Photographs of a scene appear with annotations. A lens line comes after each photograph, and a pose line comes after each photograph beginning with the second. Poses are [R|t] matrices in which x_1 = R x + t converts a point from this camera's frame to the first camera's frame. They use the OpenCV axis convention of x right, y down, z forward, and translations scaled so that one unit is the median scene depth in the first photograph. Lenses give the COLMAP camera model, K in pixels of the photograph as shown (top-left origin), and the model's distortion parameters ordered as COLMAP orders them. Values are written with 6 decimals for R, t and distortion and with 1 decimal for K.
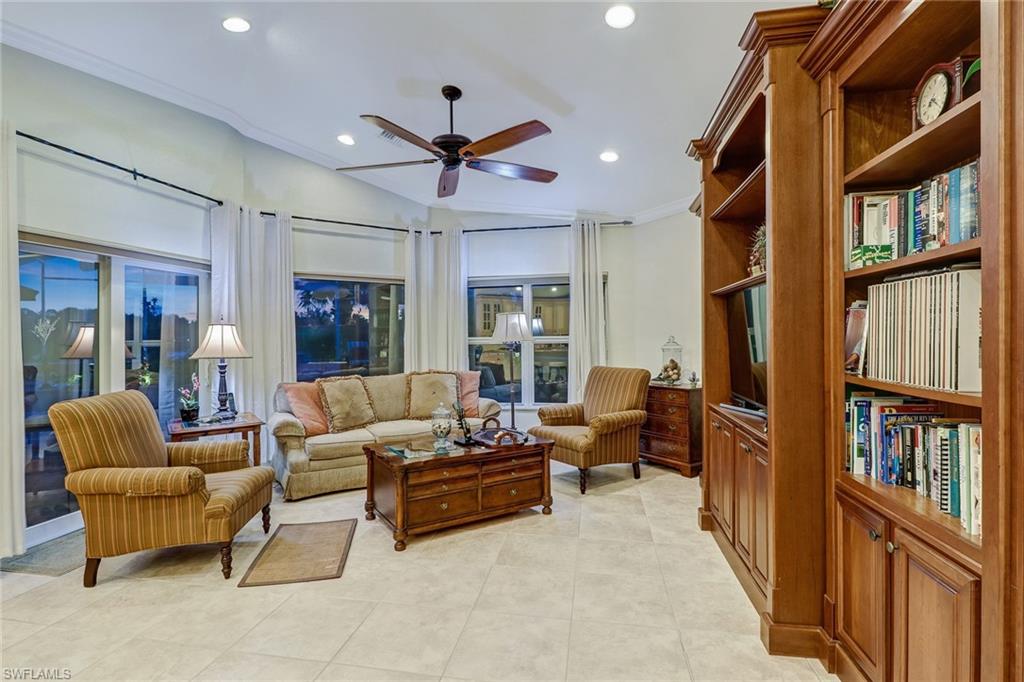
lens RADIAL K [[503.2, 0, 508.3], [0, 503.2, 340.7], [0, 0, 1]] dist [0.000511, -0.014521]
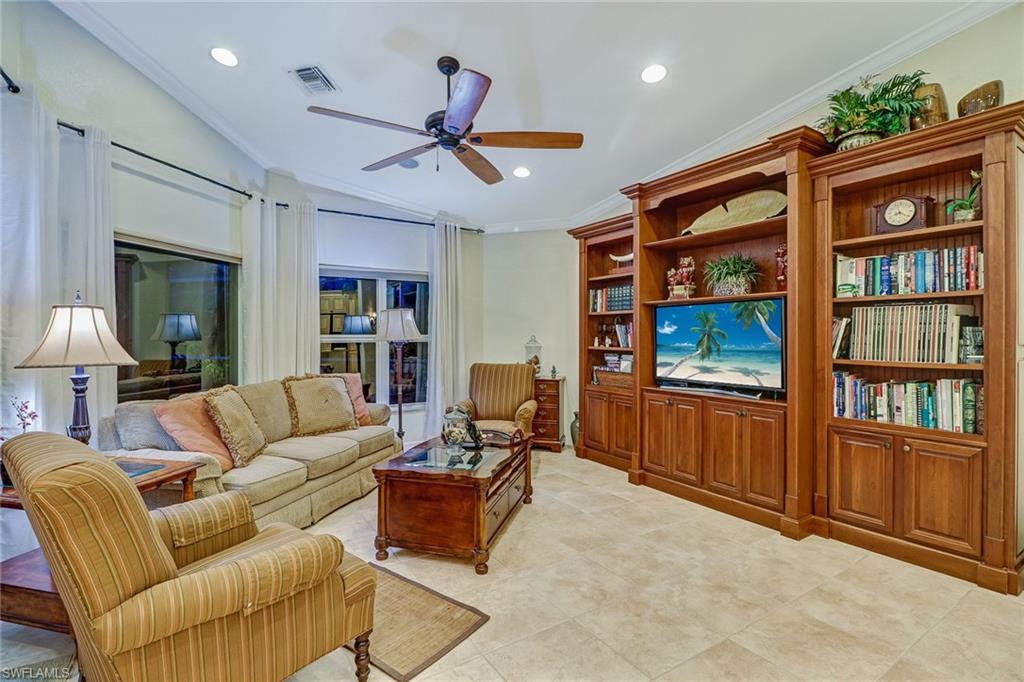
lens RADIAL K [[483.5, 0, 512.0], [0, 483.5, 341.0], [0, 0, 1]] dist [-0.002579, -0.000535]
pose [[0.727077, 0.003279, 0.686548, -0.744251], [-0.003277, 0.999994, -0.001305, 0.007803], [-0.686548, -0.001300, 0.727084, 0.336927]]
